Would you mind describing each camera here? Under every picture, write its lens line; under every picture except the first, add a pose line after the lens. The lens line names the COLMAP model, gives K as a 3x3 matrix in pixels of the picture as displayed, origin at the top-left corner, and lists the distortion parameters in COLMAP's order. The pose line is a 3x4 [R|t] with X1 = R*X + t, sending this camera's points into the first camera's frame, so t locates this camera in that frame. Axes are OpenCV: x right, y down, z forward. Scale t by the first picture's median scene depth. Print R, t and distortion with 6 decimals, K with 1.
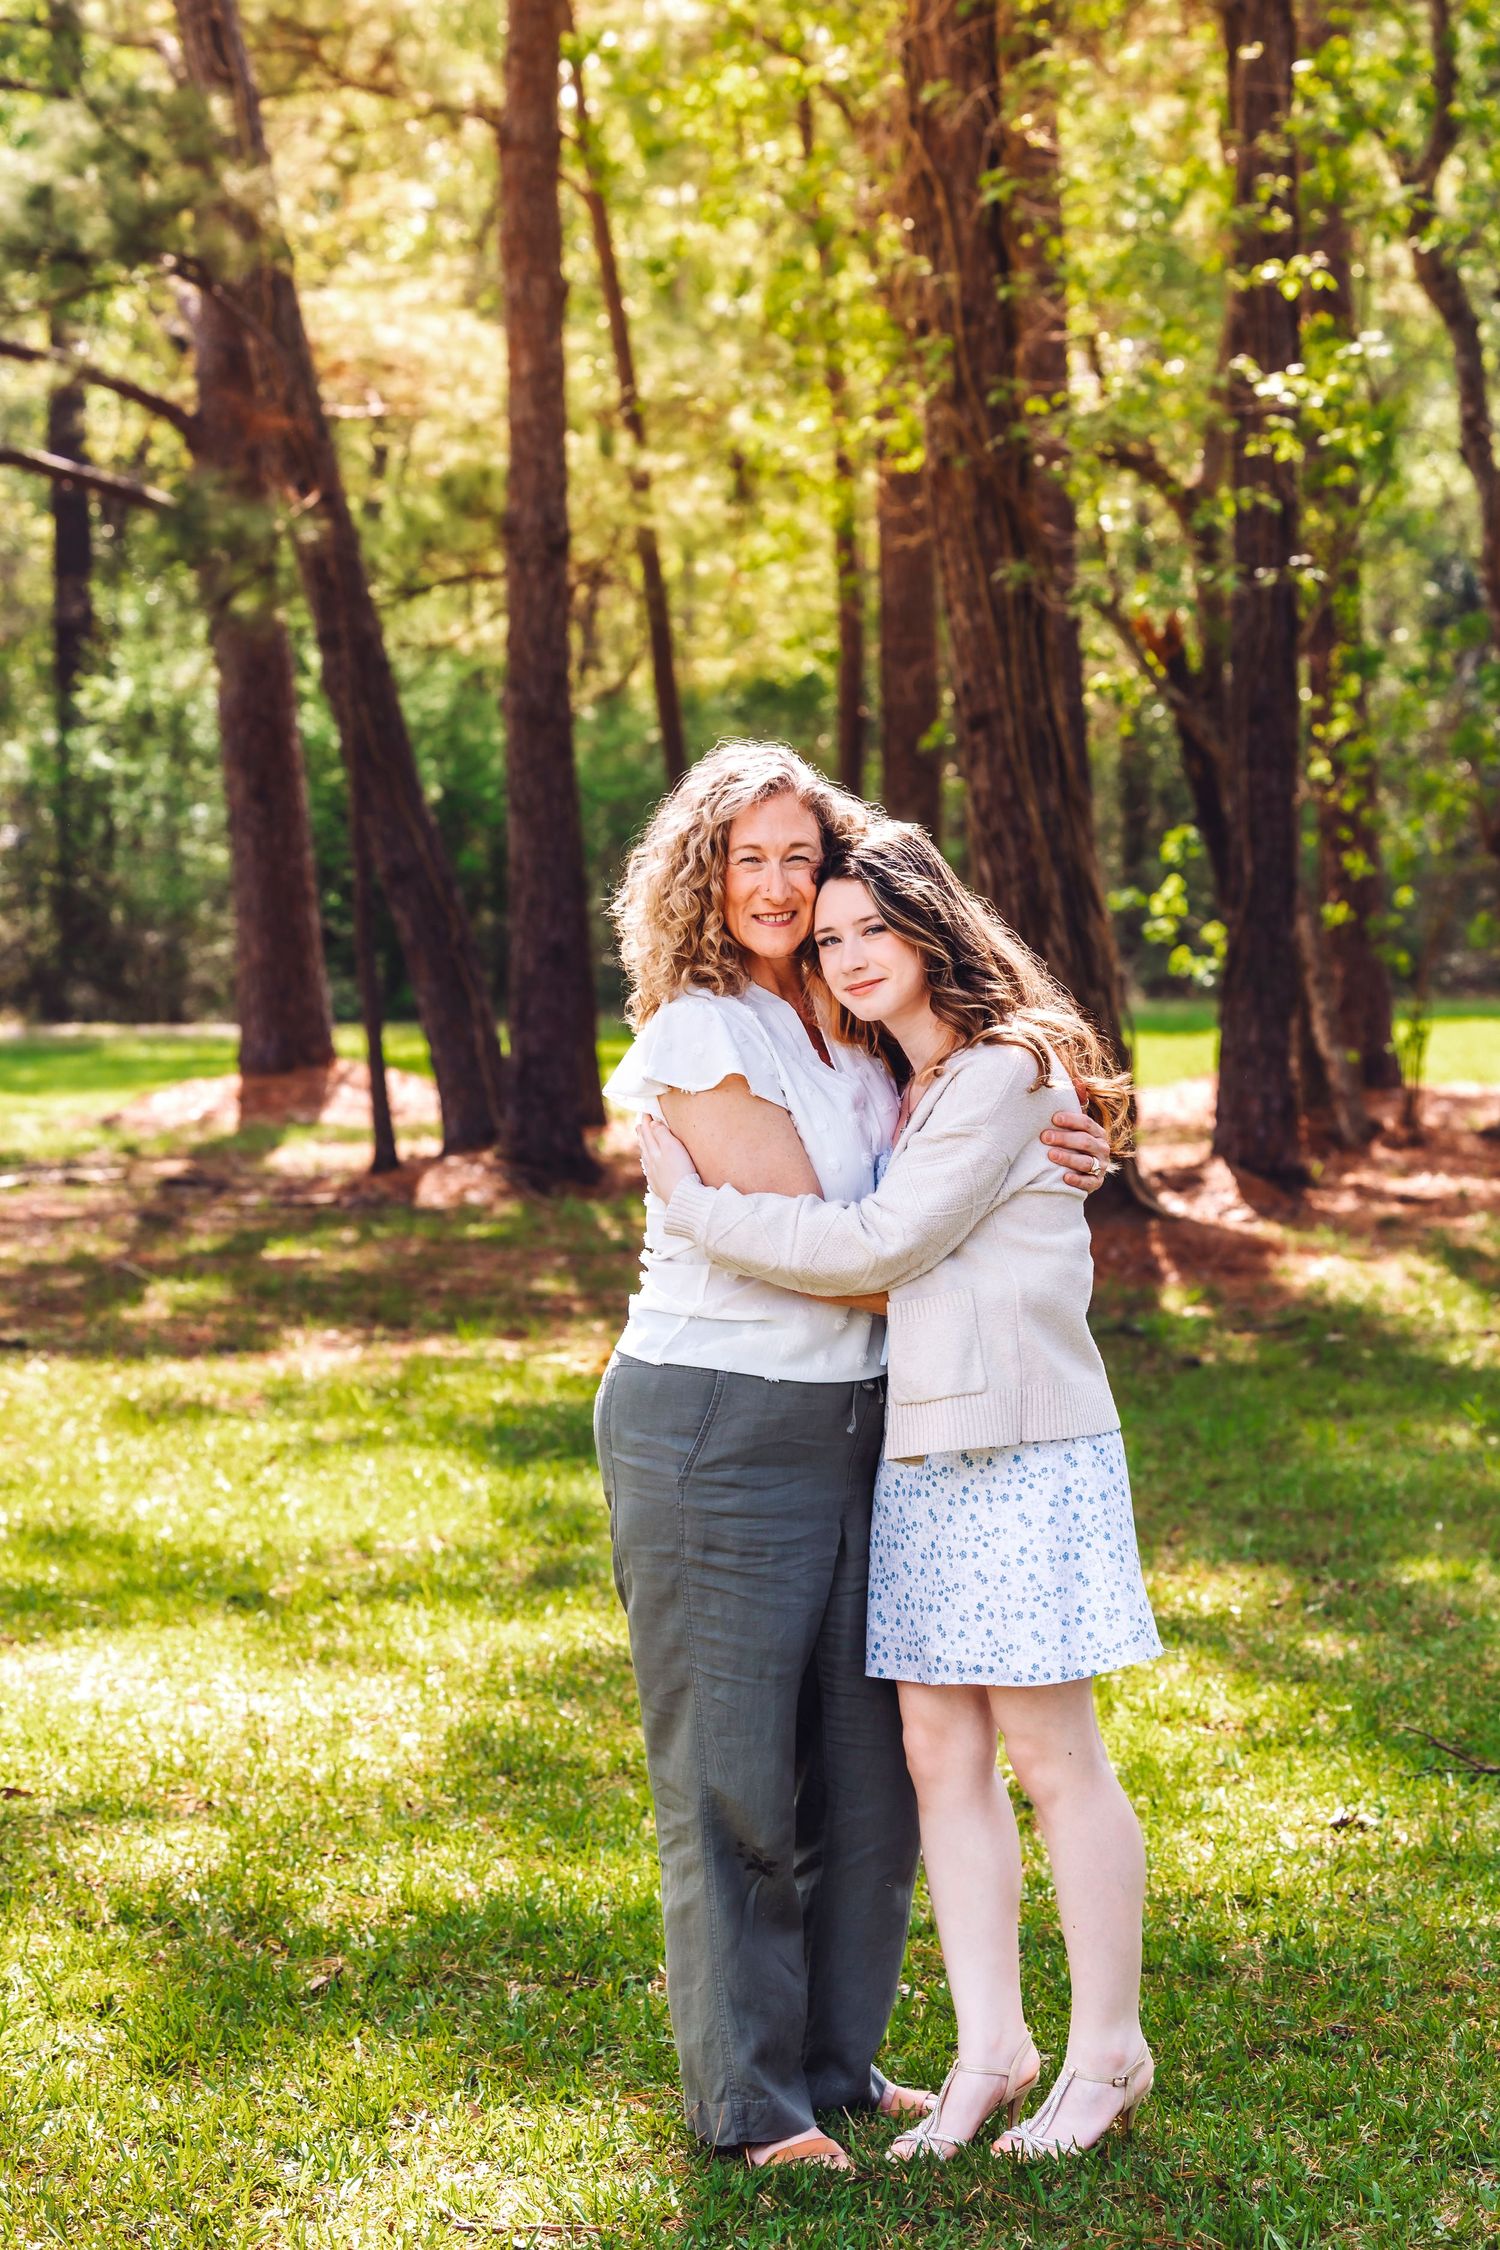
lens RADIAL K [[5691.3, 0, 750.0], [0, 5691.3, 1125.0], [0, 0, 1]] dist [-0.043089, 0.349161]
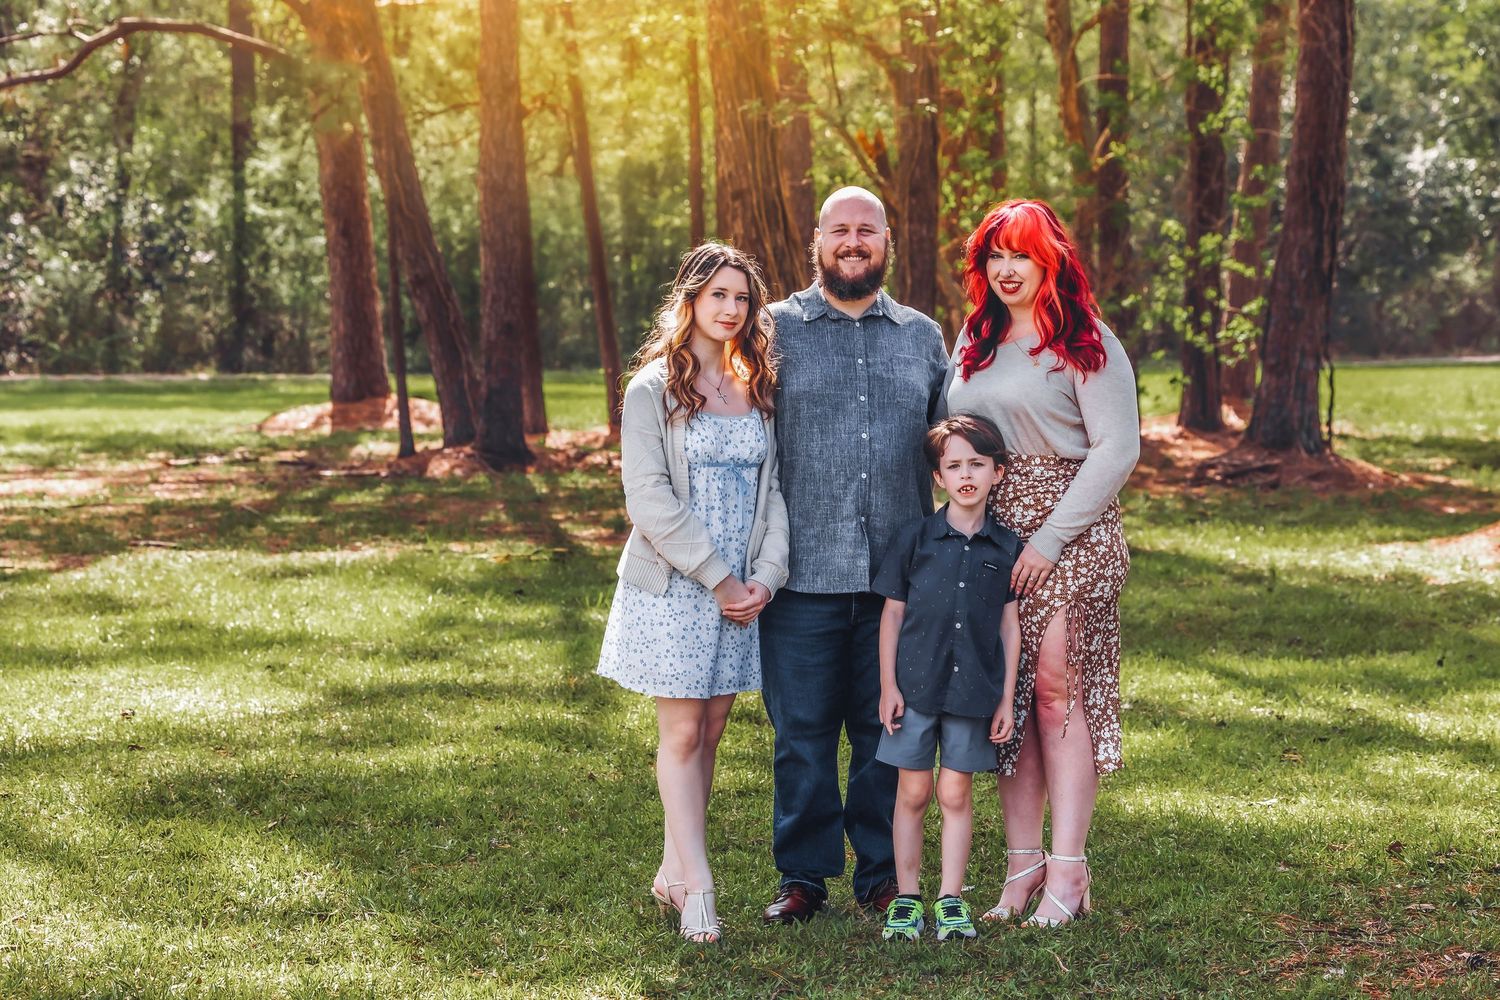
lens RADIAL K [[3886.0, 0, 750.0], [0, 3886.0, 500.0], [0, 0, 1]] dist [0.008297, 0.149659]
pose [[0.999948, 0.010154, 0.000848, 0.036328], [-0.010162, 0.999895, 0.010369, 0.007908], [-0.000743, -0.010377, 0.999946, -0.150911]]
